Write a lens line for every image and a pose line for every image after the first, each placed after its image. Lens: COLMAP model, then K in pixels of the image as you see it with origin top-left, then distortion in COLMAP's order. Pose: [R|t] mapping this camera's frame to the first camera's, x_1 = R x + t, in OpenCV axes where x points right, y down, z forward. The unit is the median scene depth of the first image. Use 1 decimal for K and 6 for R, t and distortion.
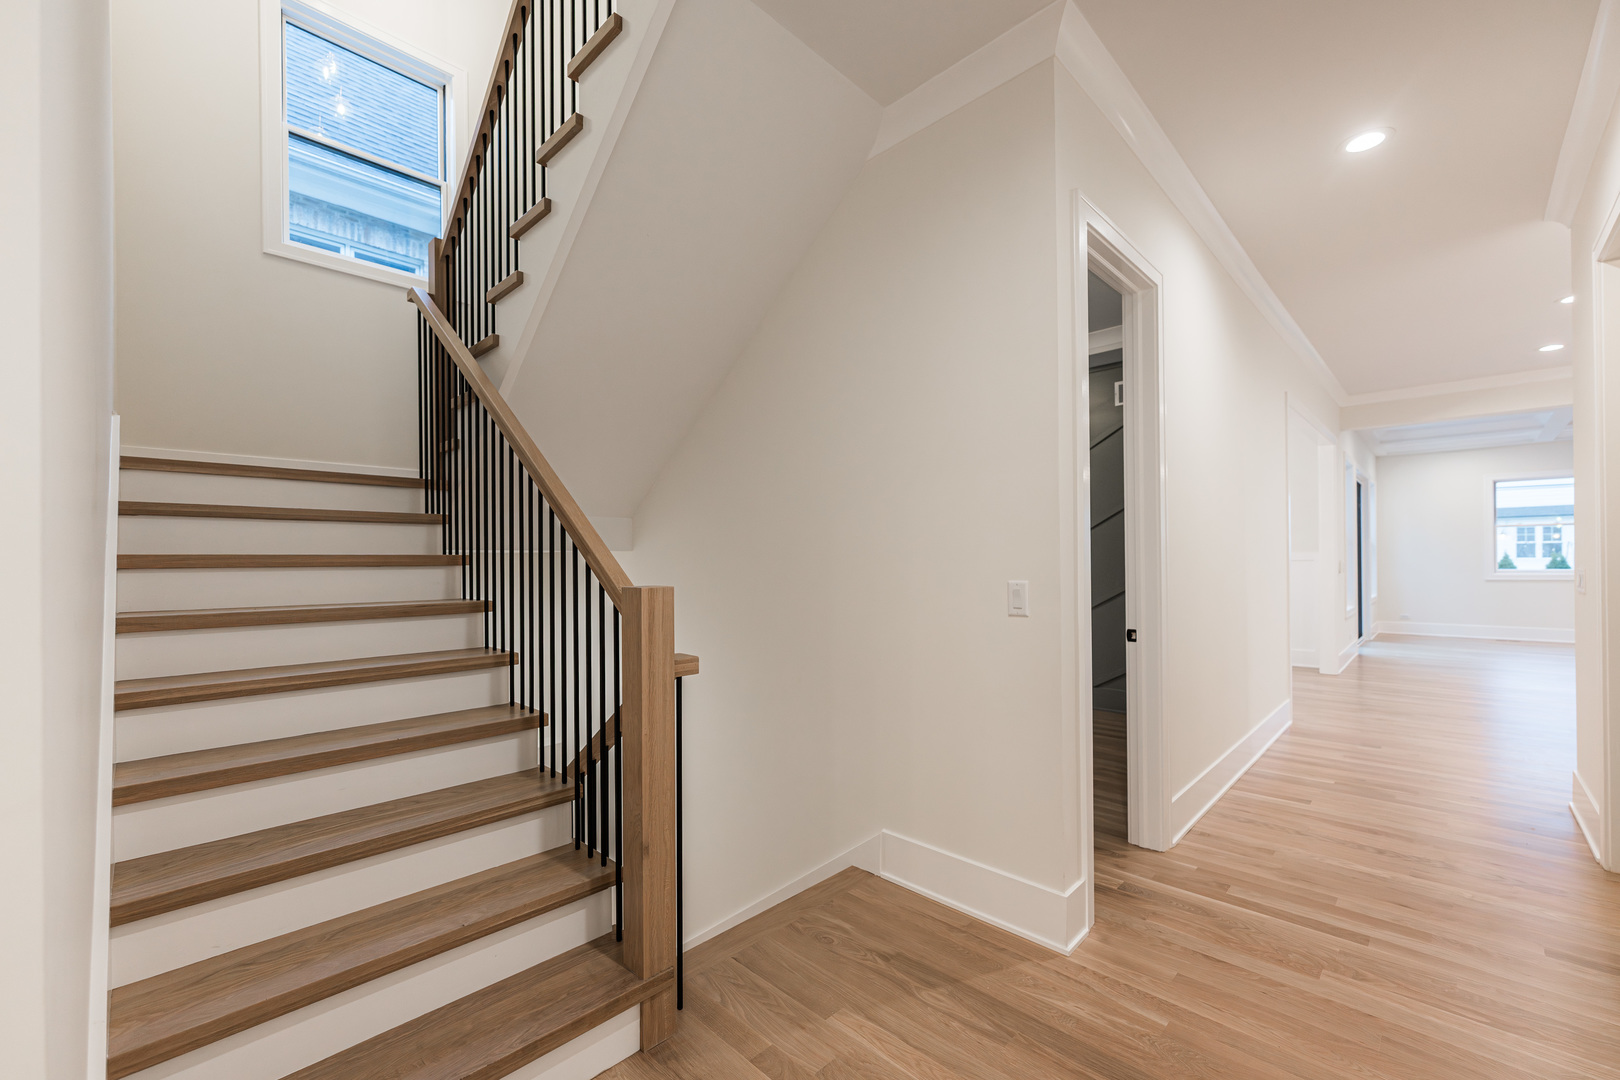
lens RADIAL K [[679.5, 0, 810.0], [0, 679.5, 540.0], [0, 0, 1]] dist [-0.001493, -0.000099]
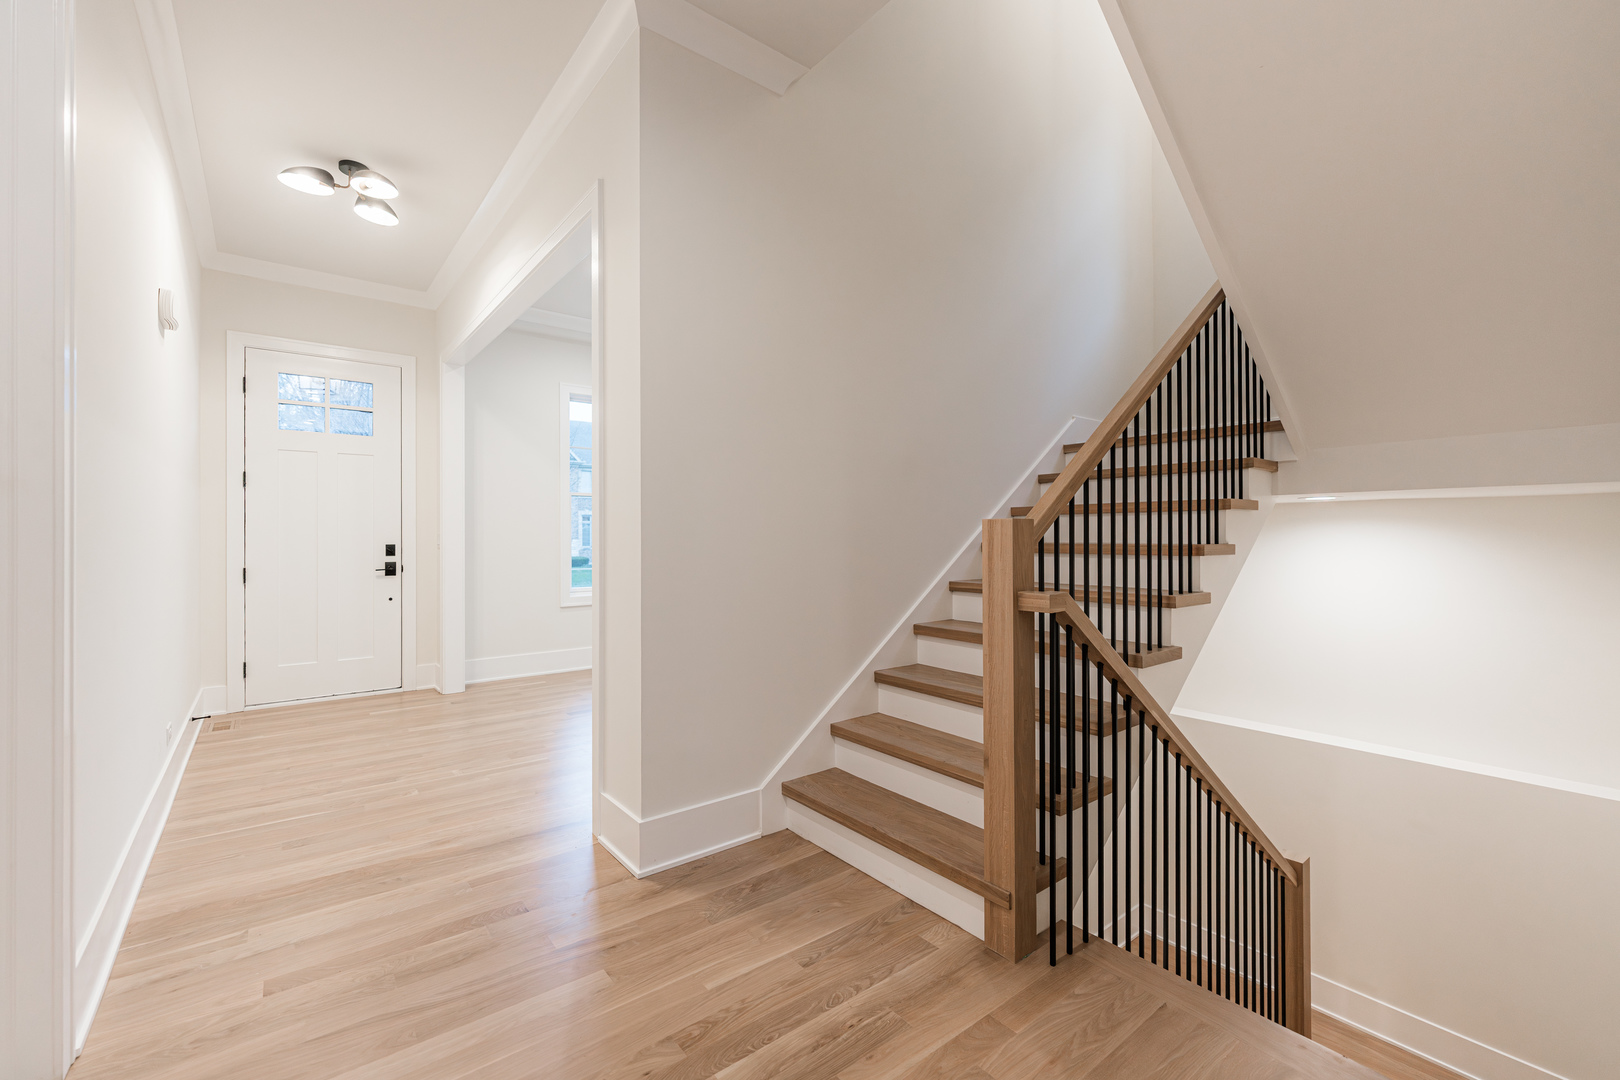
lens RADIAL K [[679.5, 0, 810.0], [0, 679.5, 540.0], [0, 0, 1]] dist [-0.001493, -0.000099]
pose [[-0.139168, 0.006729, -0.990246, 0.848138], [0.016637, 0.999852, 0.004456, 0.093447], [0.990129, -0.015855, -0.139260, 0.864786]]
